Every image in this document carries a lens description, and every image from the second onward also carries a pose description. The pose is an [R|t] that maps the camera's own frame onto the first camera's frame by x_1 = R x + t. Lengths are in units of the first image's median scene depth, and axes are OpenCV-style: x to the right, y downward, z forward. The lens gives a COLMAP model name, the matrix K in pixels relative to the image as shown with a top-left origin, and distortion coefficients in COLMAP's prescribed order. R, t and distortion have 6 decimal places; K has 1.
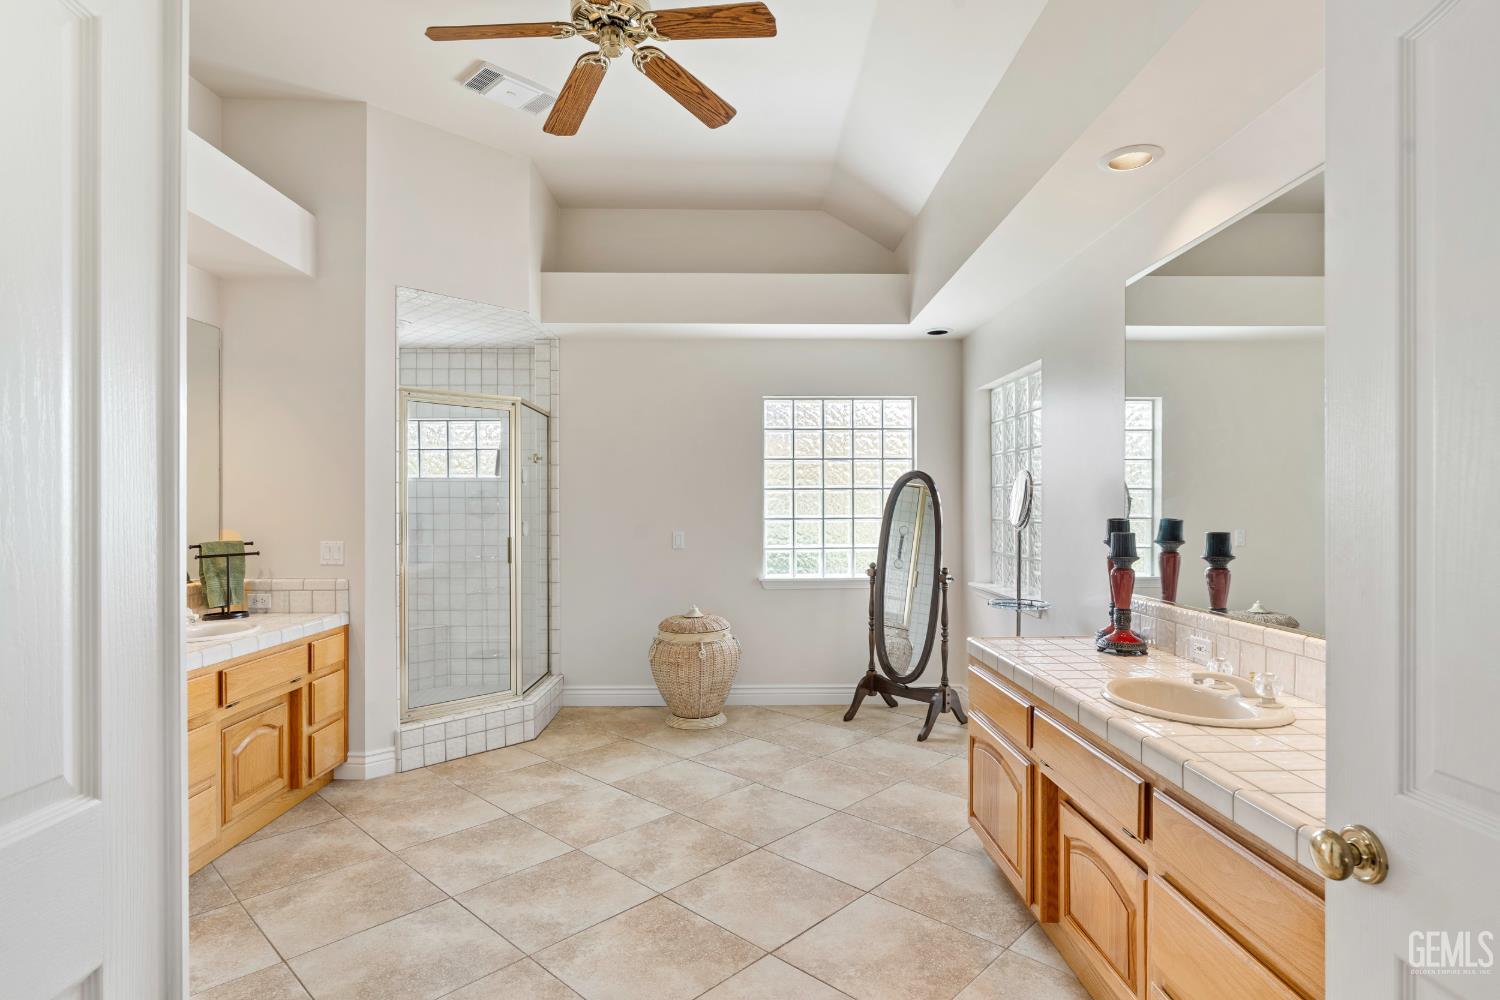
lens RADIAL K [[764.3, 0, 753.2], [0, 764.3, 510.2], [0, 0, 1]] dist [-0.009406, 0.003863]
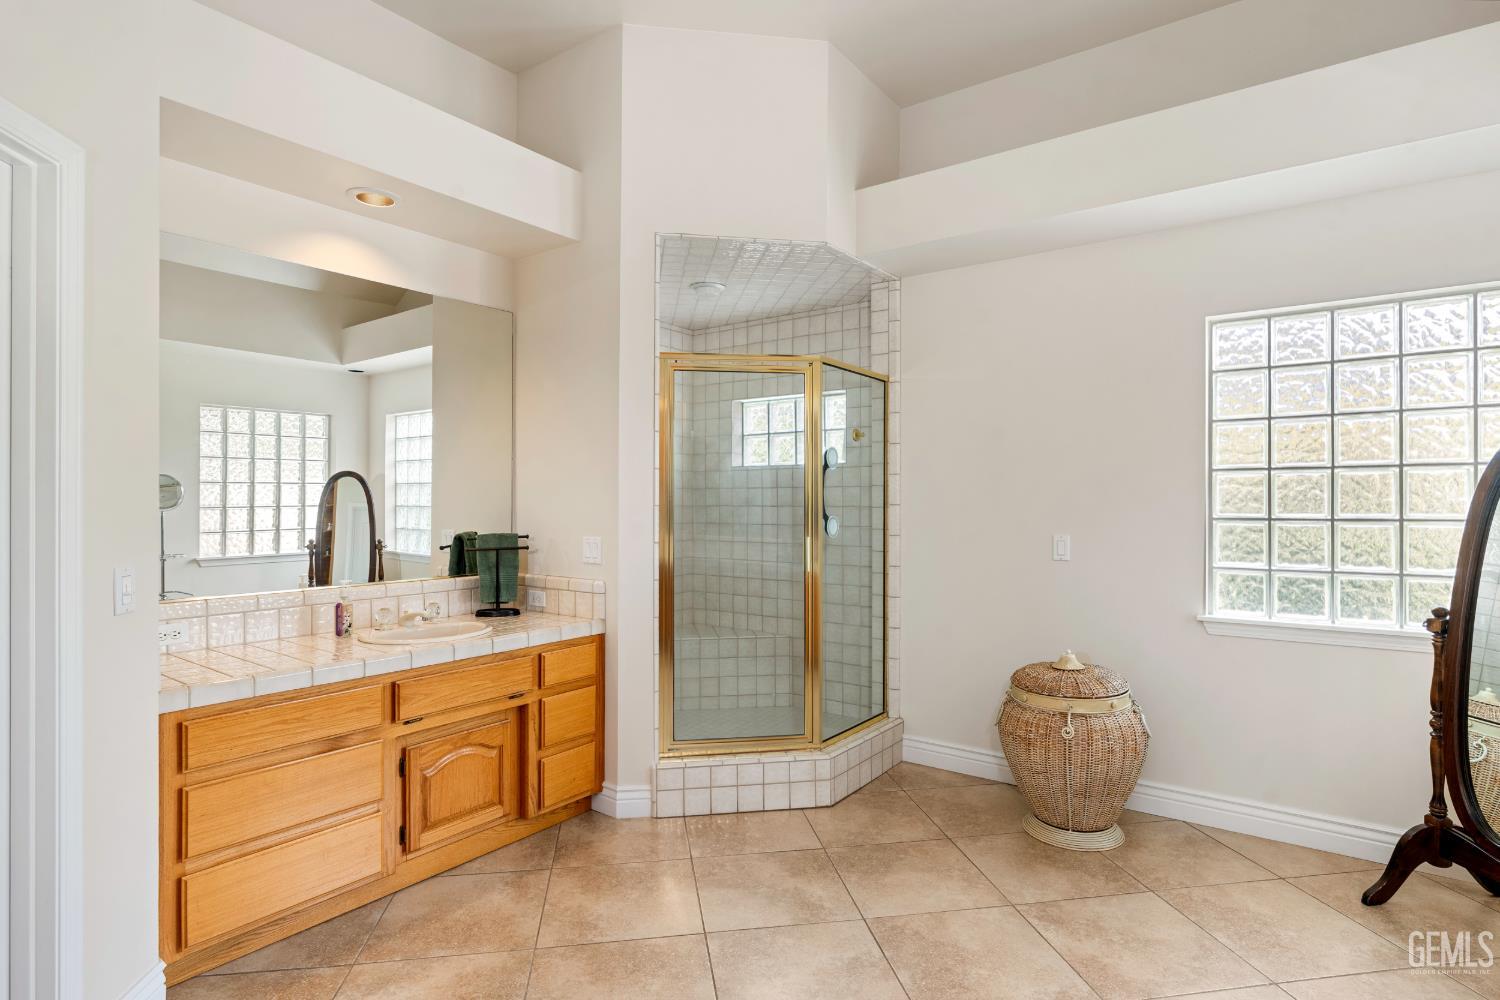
lens RADIAL K [[764.3, 0, 748.9], [0, 764.3, 501.5], [0, 0, 1]] dist [-0.009406, 0.003863]
pose [[0.799077, 0.001200, -0.601228, 0.099509], [-0.005102, 0.999976, -0.004784, 0.002816], [0.601207, 0.006890, 0.799063, 0.336866]]
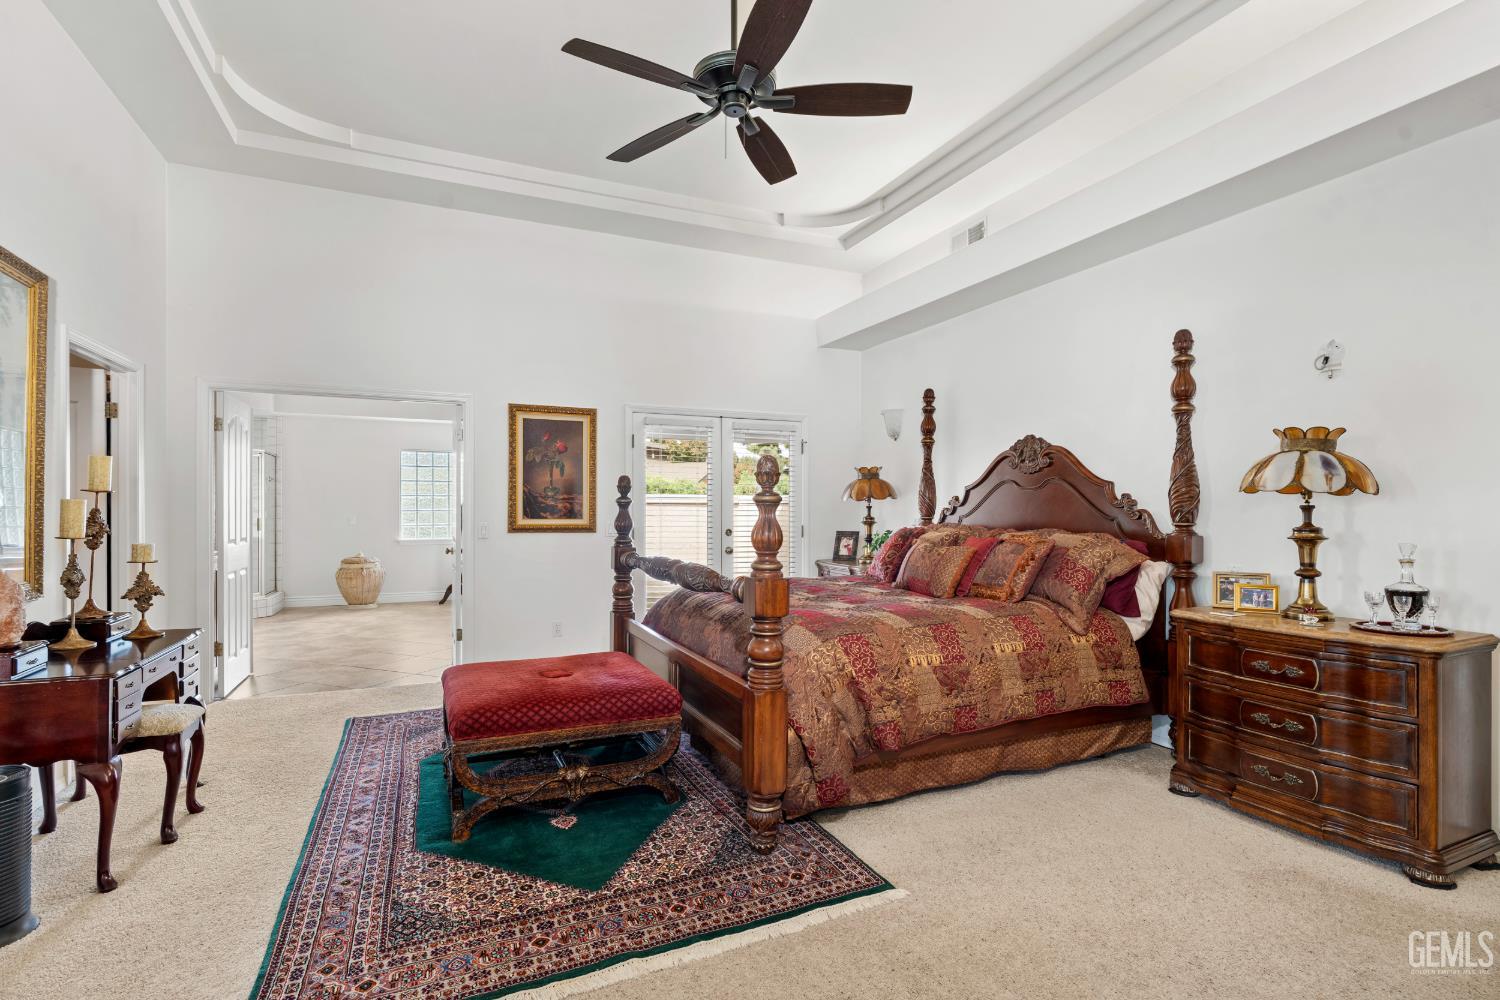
lens RADIAL K [[706.2, 0, 745.4], [0, 706.2, 507.9], [0, 0, 1]] dist [-0.009593, 0.000962]
pose [[0.920067, 0.004304, 0.391738, 0.142151], [-0.005518, 0.999983, 0.001973, -0.004373], [-0.391723, -0.003977, 0.920075, -1.232166]]
